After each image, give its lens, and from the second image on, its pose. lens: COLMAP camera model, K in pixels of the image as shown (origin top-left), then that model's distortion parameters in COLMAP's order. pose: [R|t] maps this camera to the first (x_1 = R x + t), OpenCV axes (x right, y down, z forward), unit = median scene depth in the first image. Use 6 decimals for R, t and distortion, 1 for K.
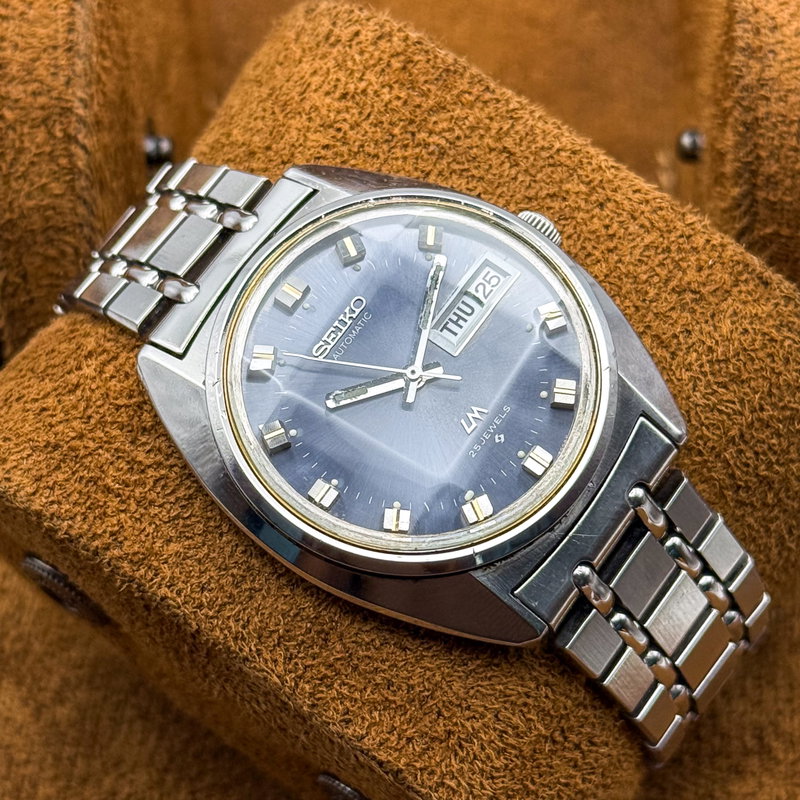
lens RADIAL K [[2491.4, 0, 400.0], [0, 2491.4, 400.0], [0, 0, 1]] dist [-0.019949, 1.716775]
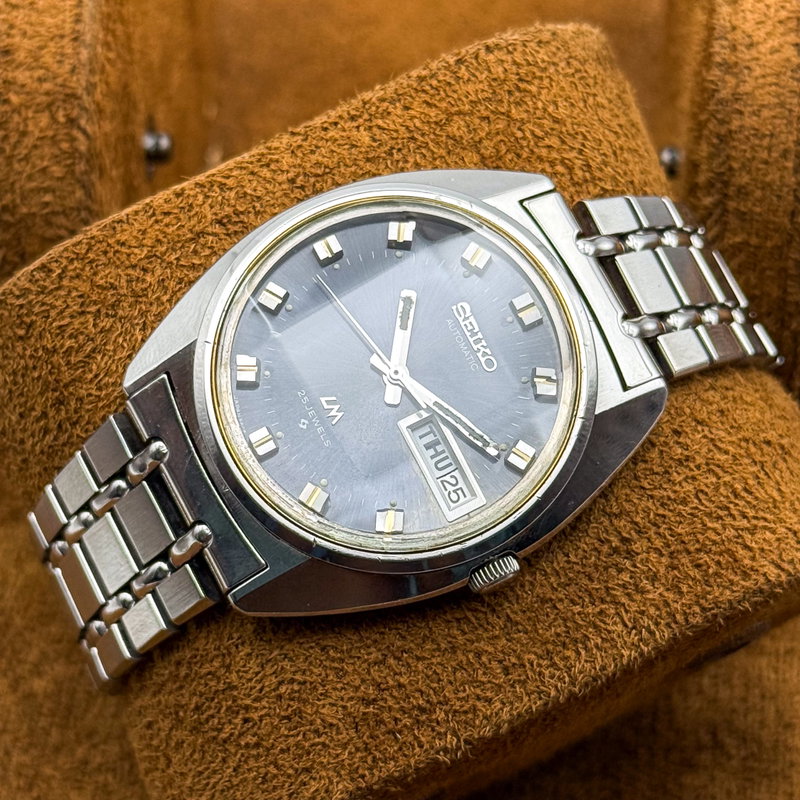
lens RADIAL K [[2491.4, 0, 400.0], [0, 2491.4, 400.0], [0, 0, 1]] dist [-0.019949, 1.716775]
pose [[-0.449366, 0.859397, -0.243942, 0.254653], [-0.846202, -0.321938, 0.424614, -0.434806], [0.286378, 0.397232, 0.871891, 0.109820]]
